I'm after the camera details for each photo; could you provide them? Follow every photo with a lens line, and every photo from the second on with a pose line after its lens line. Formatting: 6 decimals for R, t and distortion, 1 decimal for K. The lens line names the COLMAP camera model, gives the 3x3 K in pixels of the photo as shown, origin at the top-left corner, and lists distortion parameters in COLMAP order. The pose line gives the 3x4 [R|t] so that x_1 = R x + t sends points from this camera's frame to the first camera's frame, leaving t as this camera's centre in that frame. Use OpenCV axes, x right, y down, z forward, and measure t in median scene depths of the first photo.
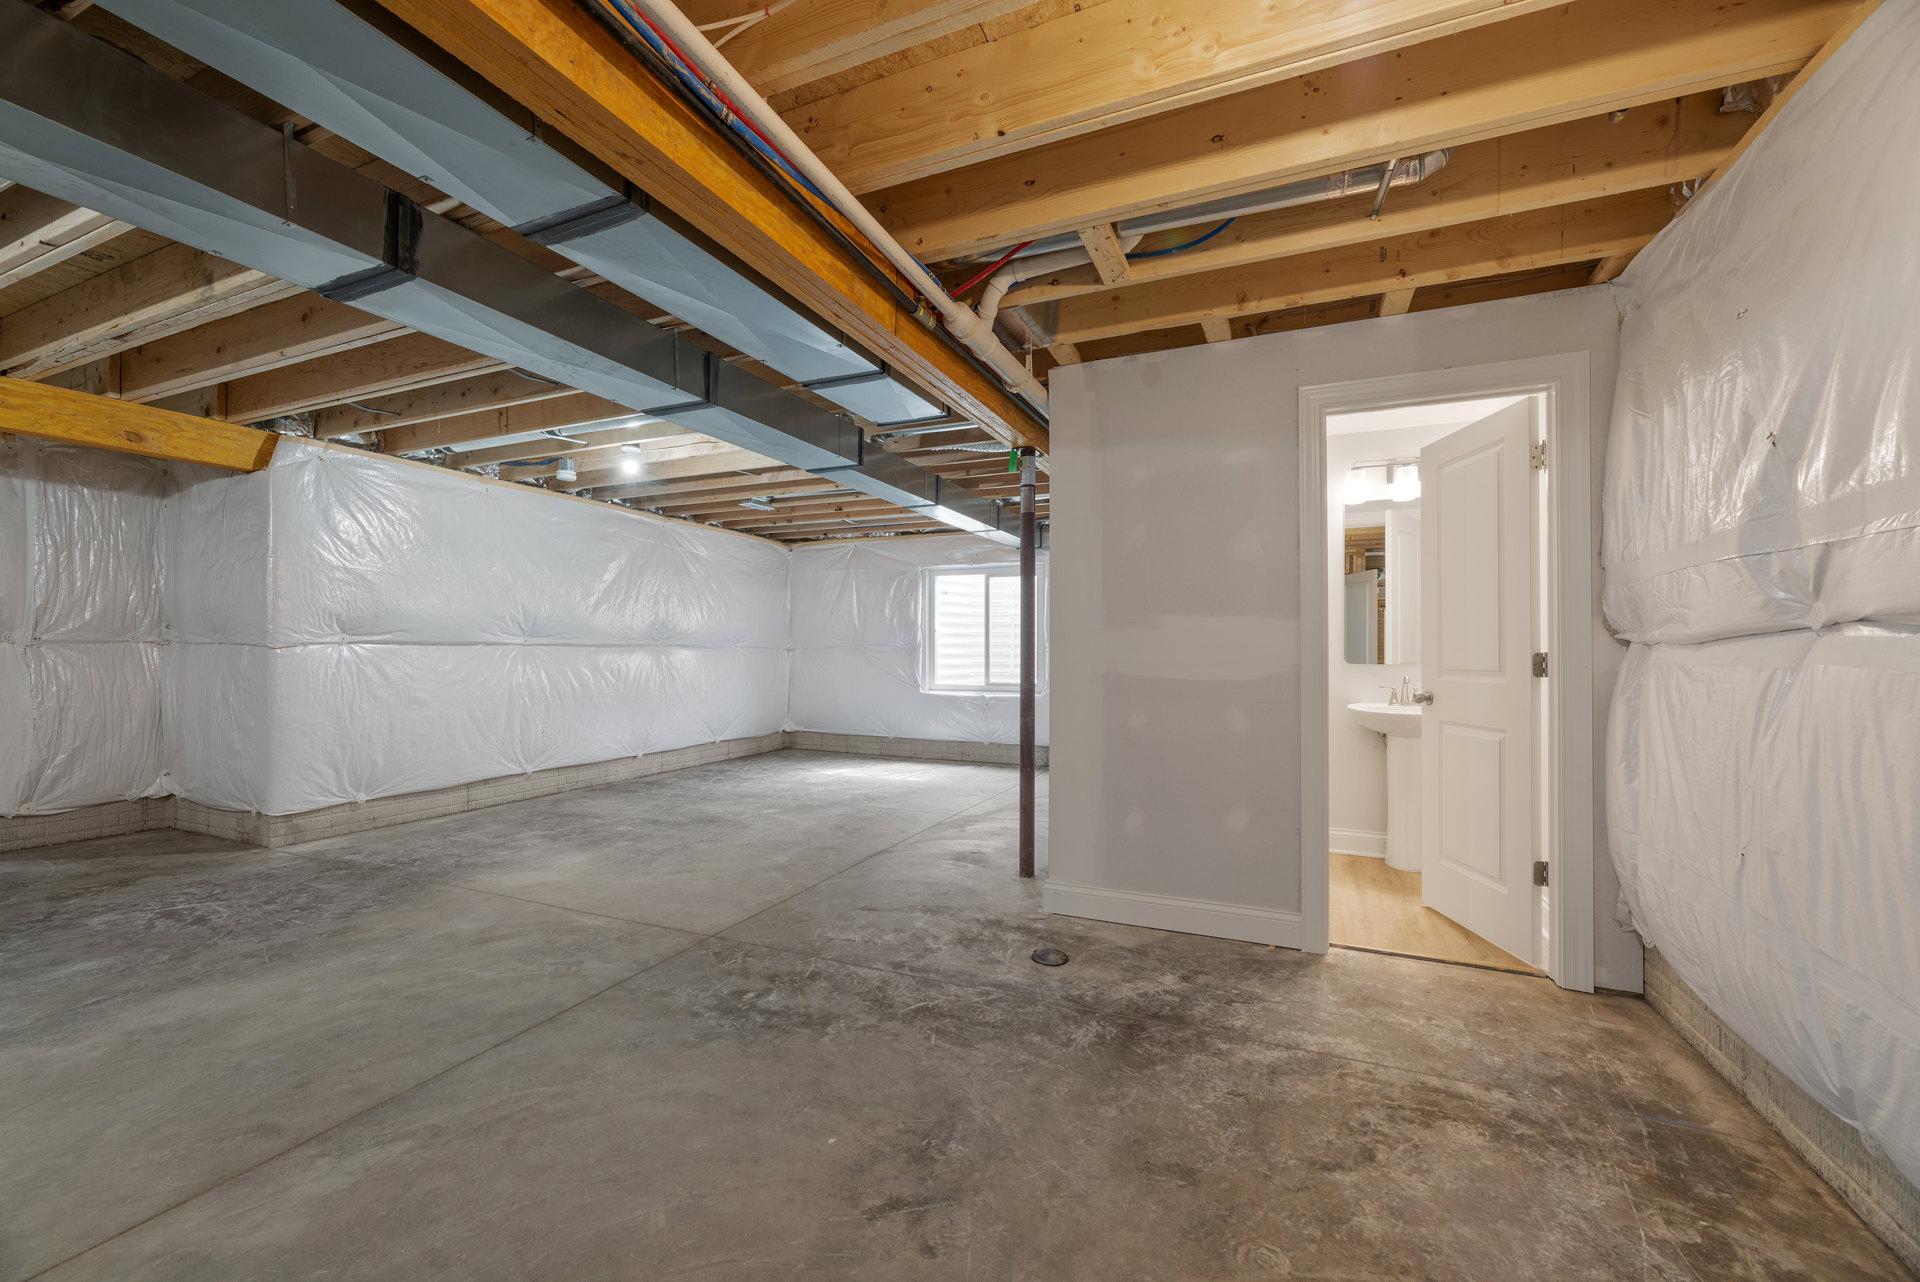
lens RADIAL K [[774.7, 0, 956.5], [0, 774.7, 644.1], [0, 0, 1]] dist [-0.000436, 0.000053]
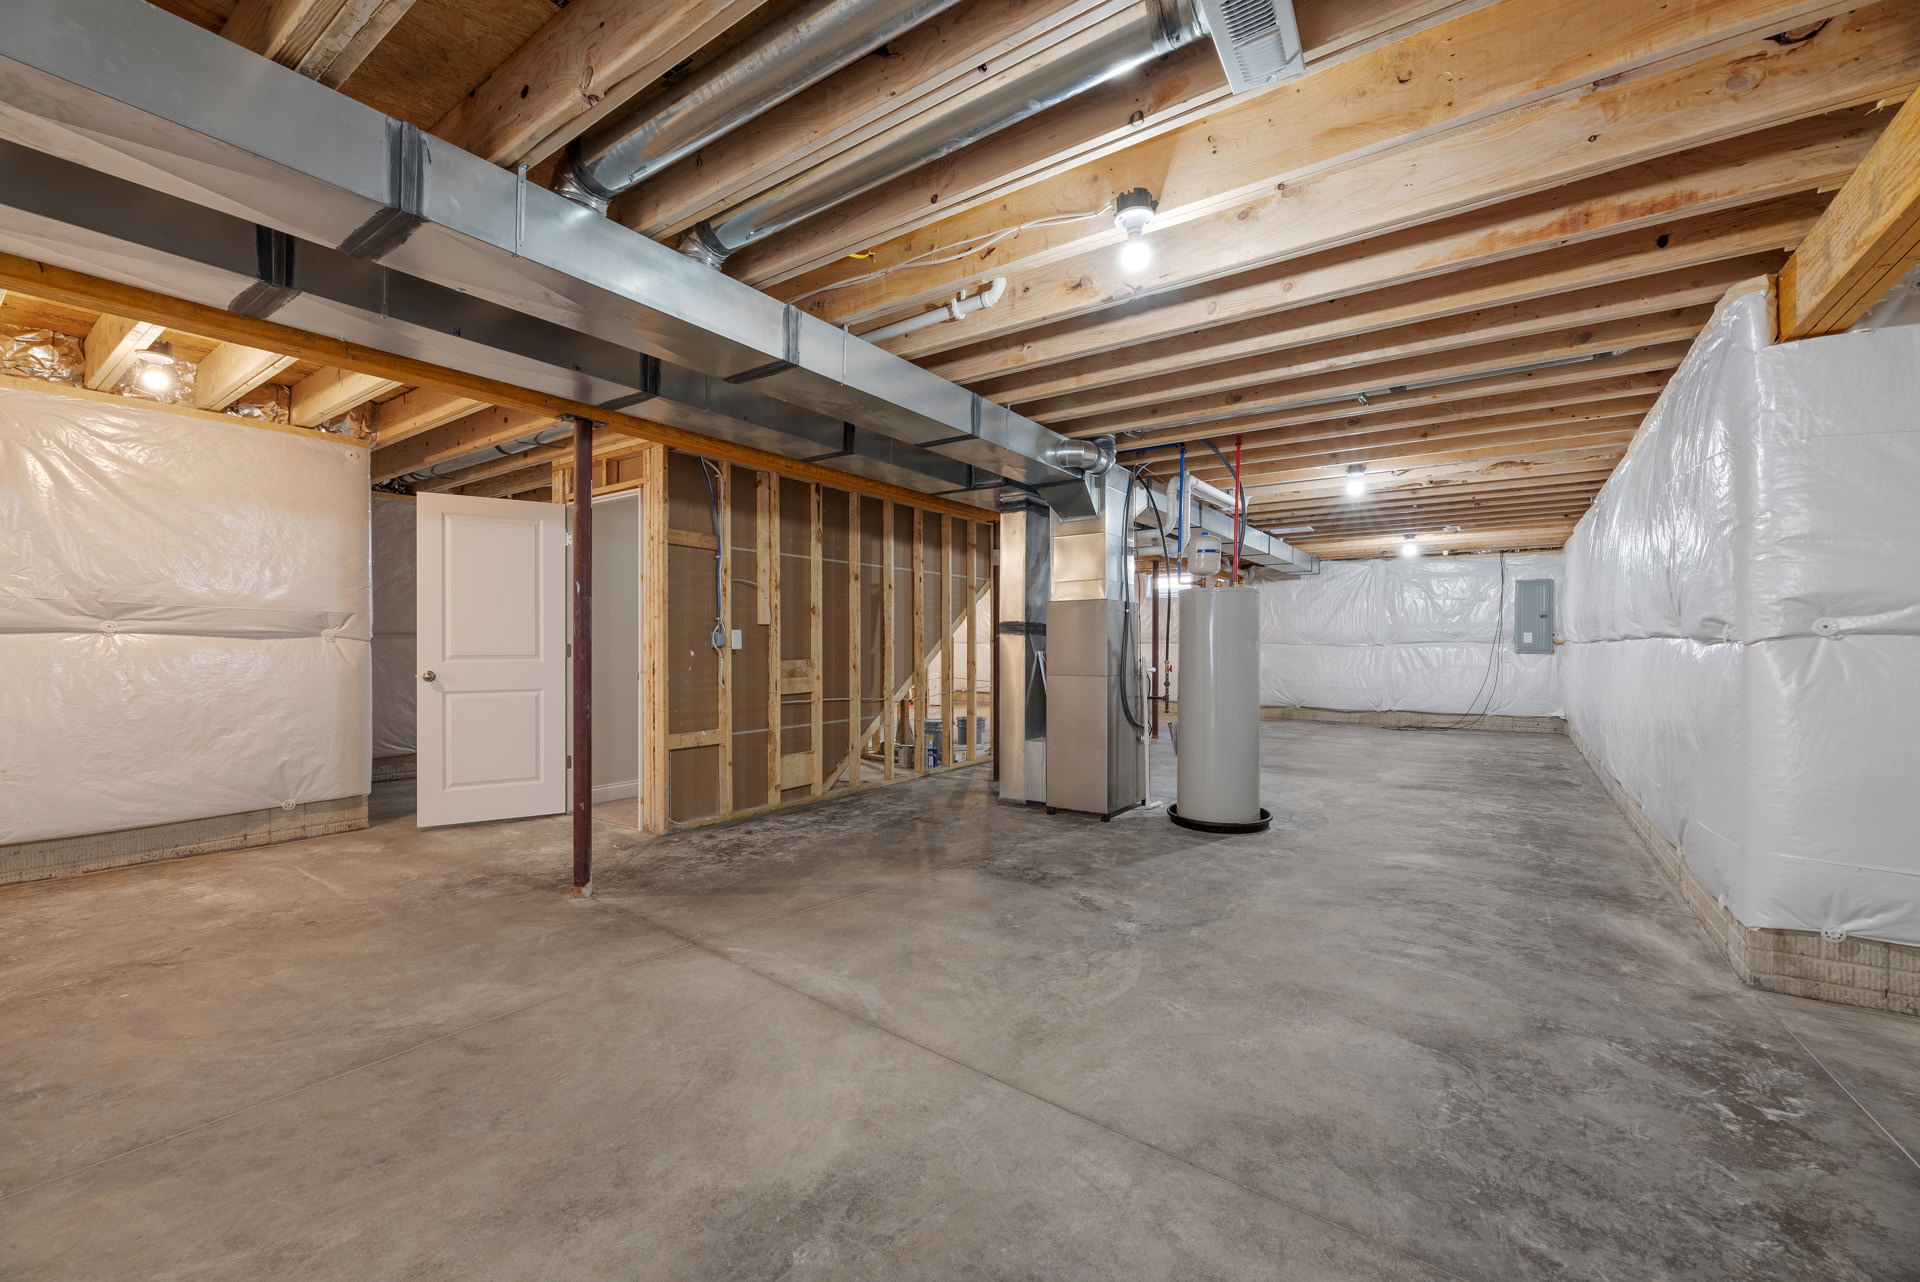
lens RADIAL K [[774.7, 0, 958.7], [0, 774.7, 641.2], [0, 0, 1]] dist [-0.000436, 0.000053]
pose [[-0.980943, -0.004211, 0.194251, -1.824054], [-0.004921, 0.999983, -0.003173, 0.002308], [-0.194234, -0.004069, -0.980947, 1.996148]]
